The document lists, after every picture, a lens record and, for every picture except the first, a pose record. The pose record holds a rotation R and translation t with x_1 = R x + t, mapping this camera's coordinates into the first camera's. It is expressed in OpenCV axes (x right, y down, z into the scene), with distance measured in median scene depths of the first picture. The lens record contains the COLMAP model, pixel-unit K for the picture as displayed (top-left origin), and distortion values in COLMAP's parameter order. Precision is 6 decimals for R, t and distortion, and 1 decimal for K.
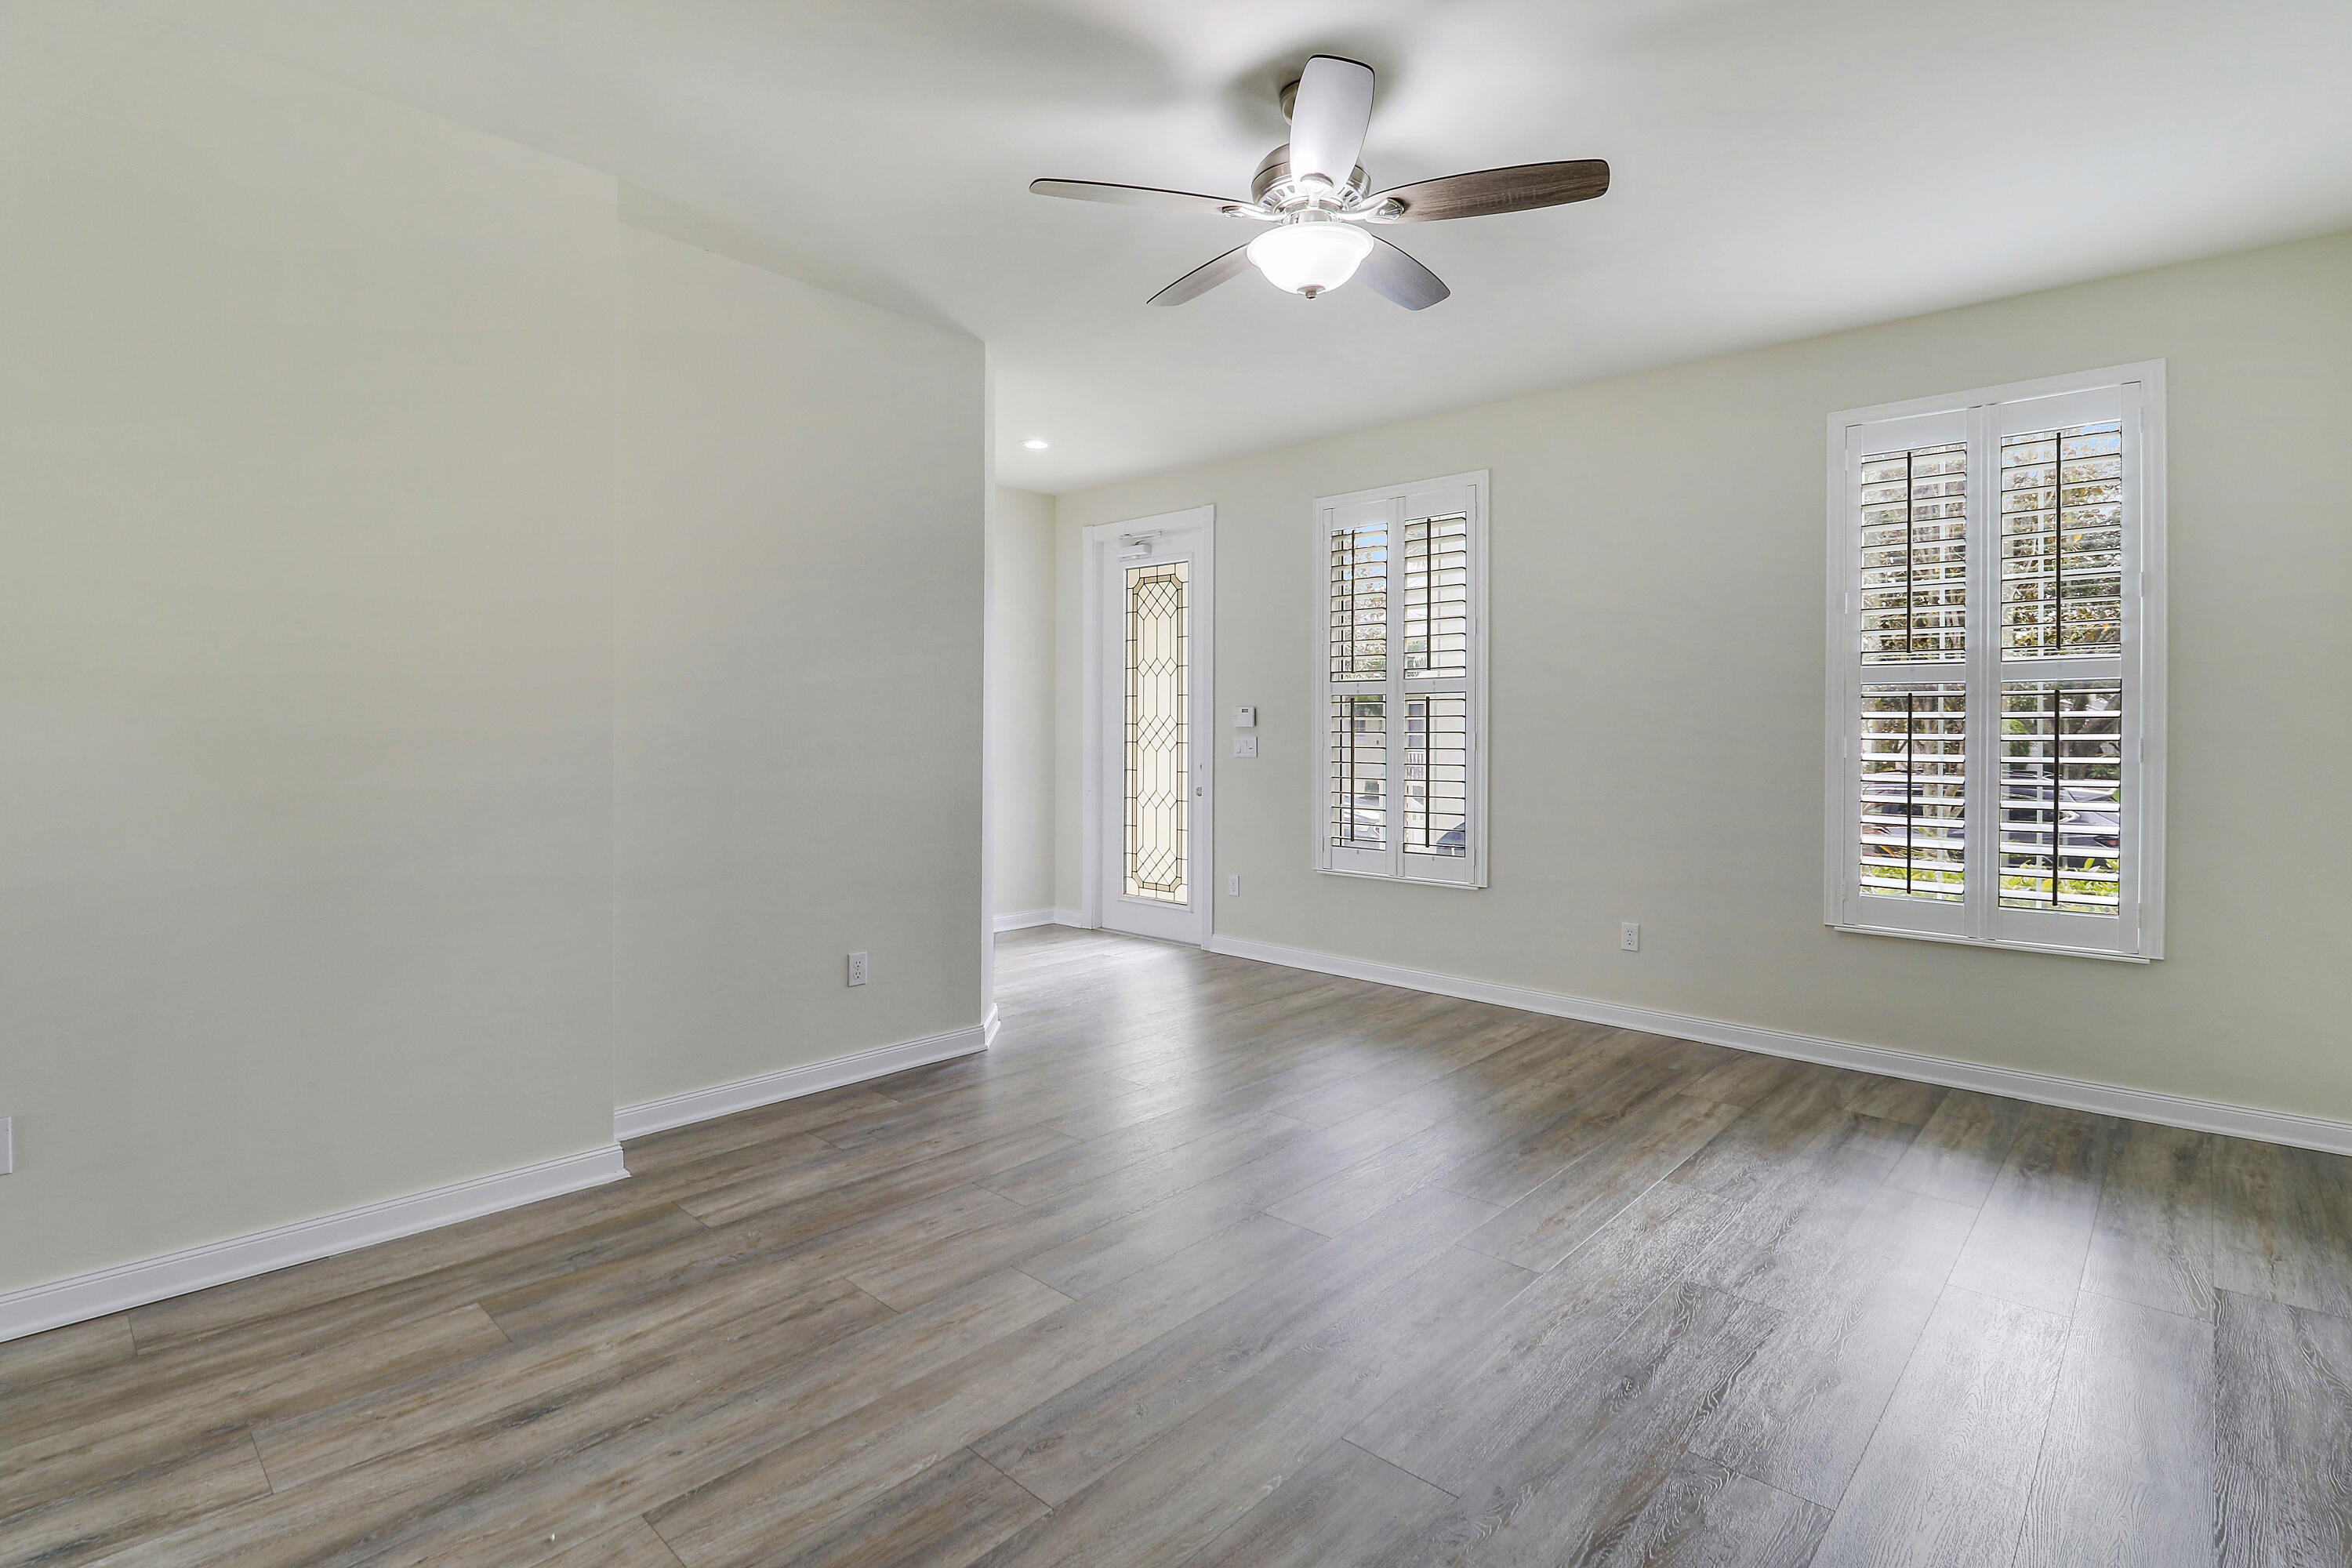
lens RADIAL K [[1118.7, 0, 1176.0], [0, 1118.7, 784.0], [0, 0, 1]] dist [0.008565, -0.018404]
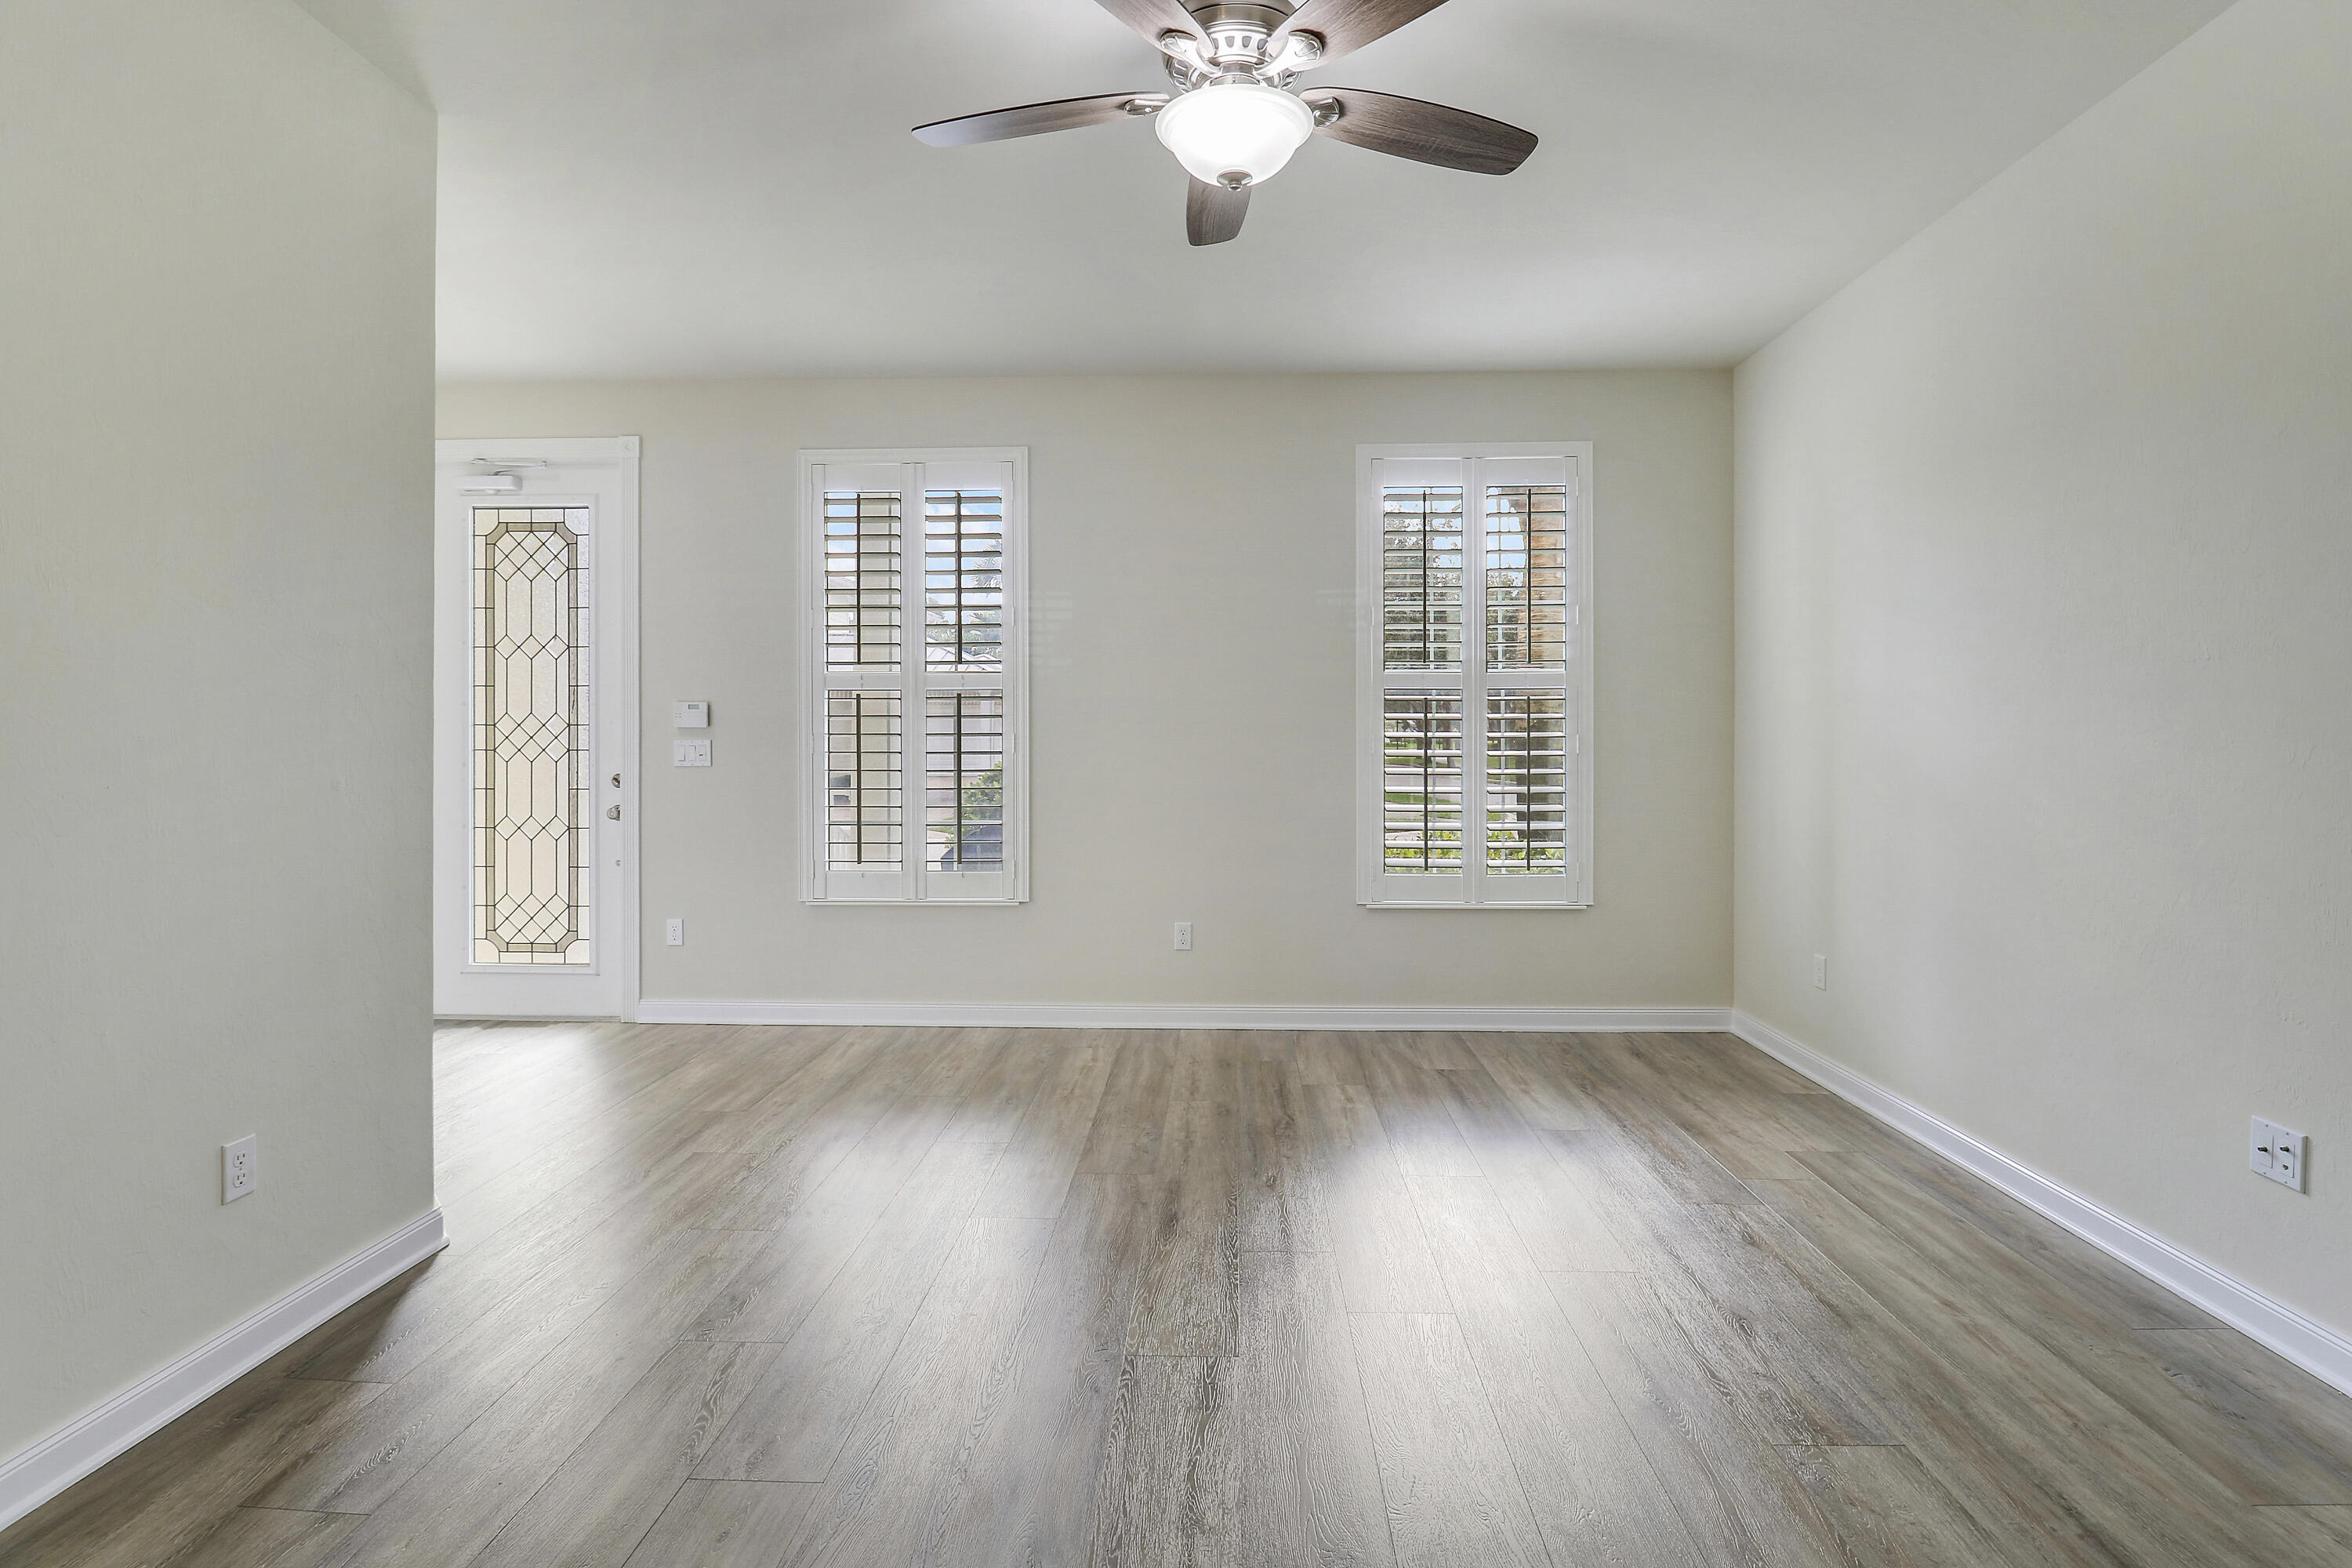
lens RADIAL K [[1116.8, 0, 1181.4], [0, 1116.8, 766.4], [0, 0, 1]] dist [0.008084, -0.017382]
pose [[0.757236, -0.023833, 0.652706, -0.181769], [0.036043, 0.999336, -0.005326, -0.007609], [-0.652146, 0.027559, 0.757592, 0.179617]]
